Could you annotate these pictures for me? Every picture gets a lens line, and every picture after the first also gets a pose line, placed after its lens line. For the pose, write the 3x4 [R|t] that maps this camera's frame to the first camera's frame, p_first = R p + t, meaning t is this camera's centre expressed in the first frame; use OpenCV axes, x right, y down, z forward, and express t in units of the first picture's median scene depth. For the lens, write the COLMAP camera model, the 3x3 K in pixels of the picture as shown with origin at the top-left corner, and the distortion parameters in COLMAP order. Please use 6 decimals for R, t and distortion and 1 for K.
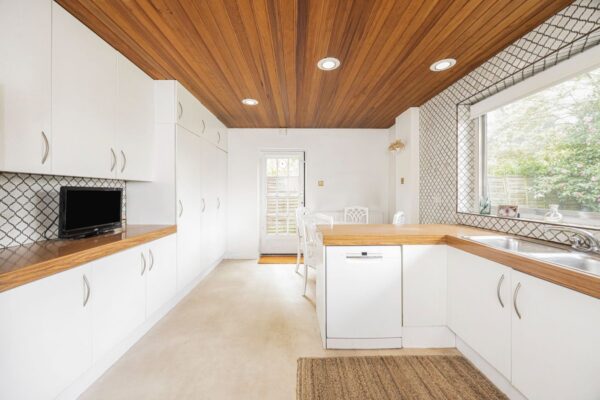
lens RADIAL K [[230.7, 0, 299.2], [0, 230.7, 192.0], [0, 0, 1]] dist [-0.000281, -0.000093]
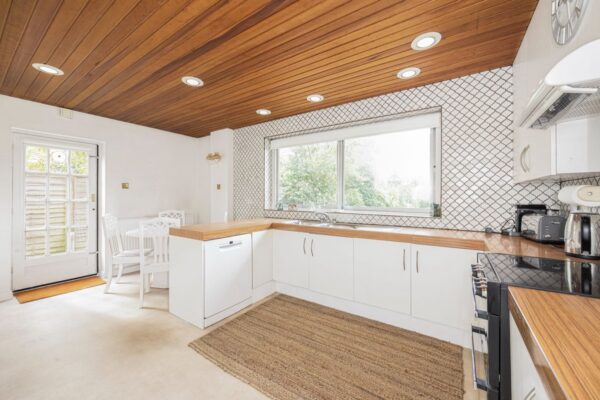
lens RADIAL K [[235.4, 0, 300.5], [0, 235.4, 194.8], [0, 0, 1]] dist [-0.001411, -0.000213]
pose [[0.571771, 0.008330, 0.820371, -0.438521], [-0.002483, 0.999961, -0.008424, 0.003815], [-0.820410, 0.002780, 0.571769, -0.069495]]
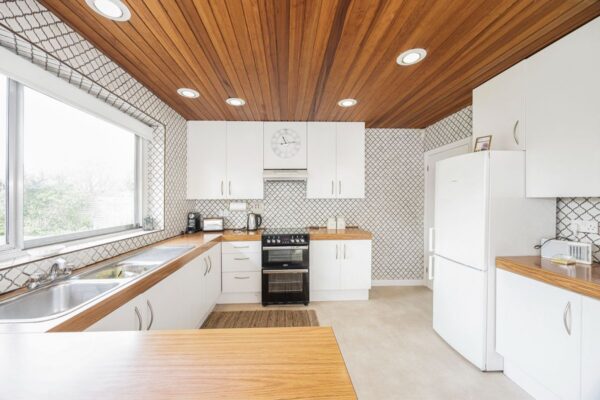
lens RADIAL K [[231.7, 0, 292.4], [0, 231.7, 198.6], [0, 0, 1]] dist [-0.001003, -0.000014]
pose [[-0.999939, 0.001176, -0.010975, 0.135097], [0.001221, 0.999991, -0.004119, -0.042180], [0.010971, -0.004132, -0.999931, 1.061665]]
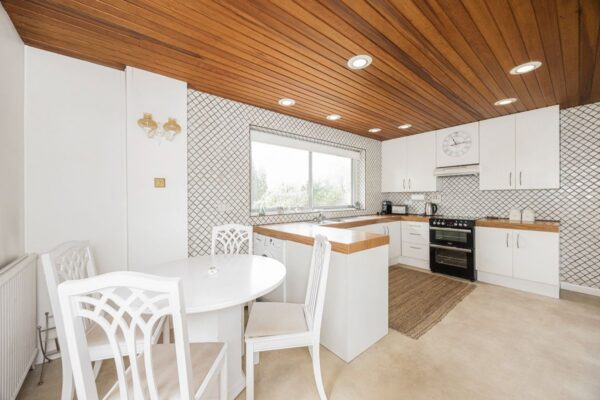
lens RADIAL K [[227.4, 0, 299.9], [0, 227.4, 197.3], [0, 0, 1]] dist [-0.000412, -0.000109]
pose [[-0.618189, 0.000269, 0.786030, -0.385898], [0.004214, 0.999987, 0.002972, -0.011633], [-0.786019, 0.005149, -0.618182, 1.523186]]
